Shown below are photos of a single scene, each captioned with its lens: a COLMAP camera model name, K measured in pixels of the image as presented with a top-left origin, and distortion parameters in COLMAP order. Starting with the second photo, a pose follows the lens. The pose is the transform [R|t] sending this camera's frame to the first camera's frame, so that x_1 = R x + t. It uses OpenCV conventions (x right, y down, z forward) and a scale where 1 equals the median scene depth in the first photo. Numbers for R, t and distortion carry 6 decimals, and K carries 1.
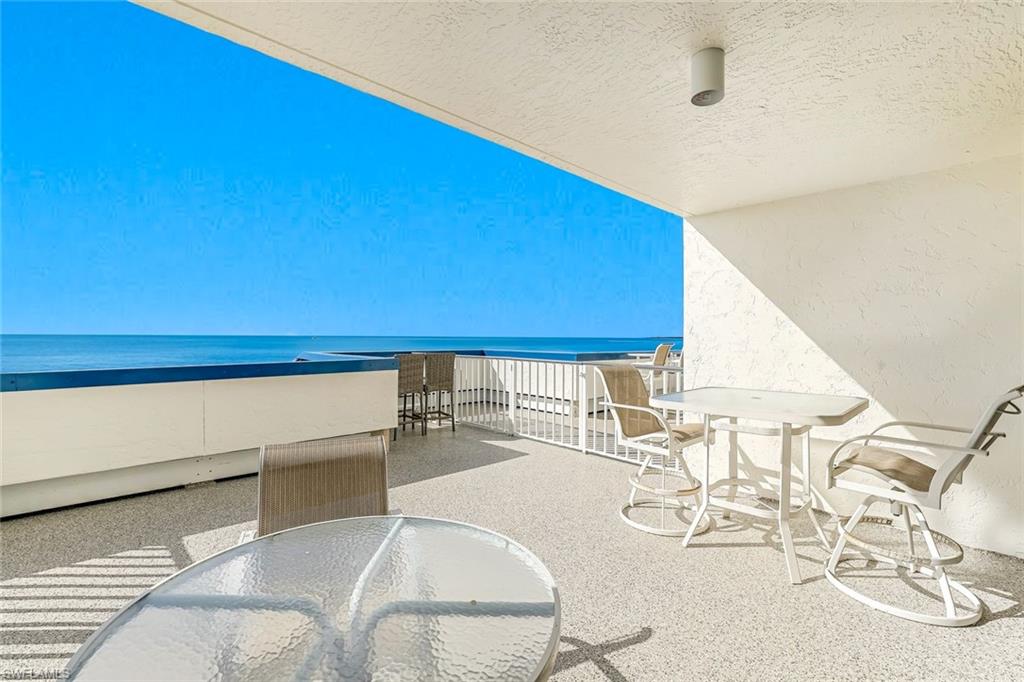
lens RADIAL K [[443.9, 0, 516.3], [0, 443.9, 338.9], [0, 0, 1]] dist [-0.035637, 0.004138]
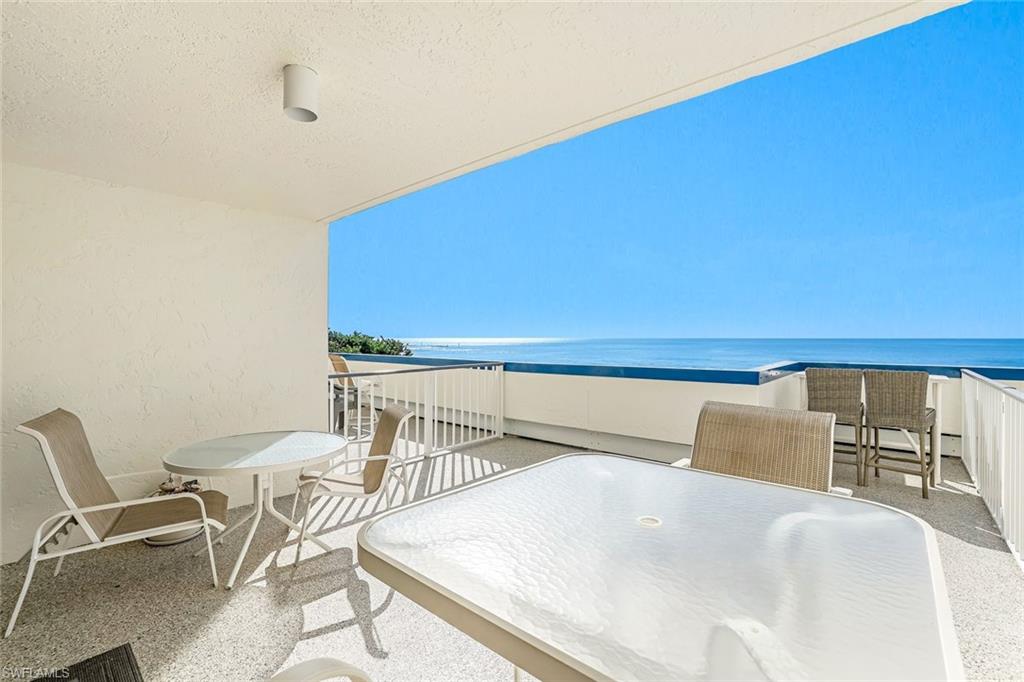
lens RADIAL K [[443.9, 0, 516.4], [0, 443.9, 340.1], [0, 0, 1]] dist [-0.035637, 0.004138]
pose [[0.087552, -0.007056, -0.996135, 0.672742], [0.002532, 0.999973, -0.006860, -0.011854], [0.996157, -0.001921, 0.087567, 0.633126]]
